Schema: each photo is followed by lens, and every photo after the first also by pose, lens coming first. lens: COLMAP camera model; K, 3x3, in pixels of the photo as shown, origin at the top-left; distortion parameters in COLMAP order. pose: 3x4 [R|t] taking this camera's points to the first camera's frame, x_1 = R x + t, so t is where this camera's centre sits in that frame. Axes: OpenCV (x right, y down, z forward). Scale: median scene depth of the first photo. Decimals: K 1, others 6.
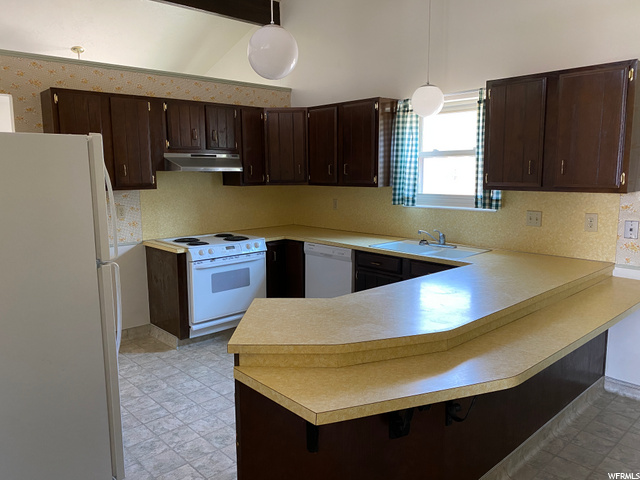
lens RADIAL K [[487.0, 0, 319.4], [0, 487.0, 240.2], [0, 0, 1]] dist [0.003440, 0.012933]
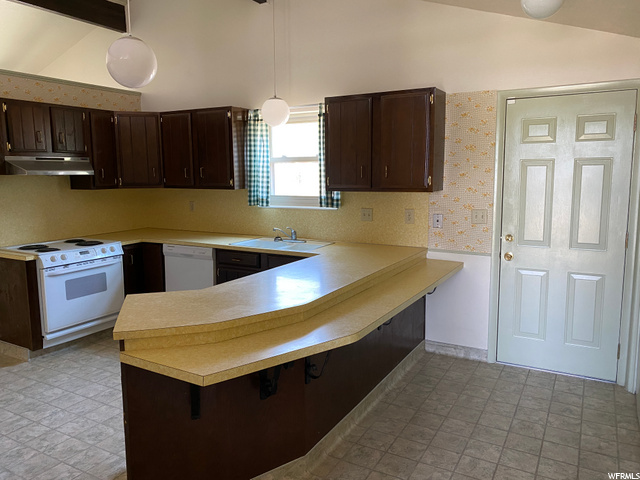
lens RADIAL K [[487.0, 0, 321.1], [0, 487.0, 239.4], [0, 0, 1]] dist [0.003440, 0.012933]
pose [[0.951561, -0.041465, 0.304652, -0.032810], [0.043706, 0.999044, -0.000536, 0.011889], [-0.304338, 0.013826, 0.952464, -0.097587]]
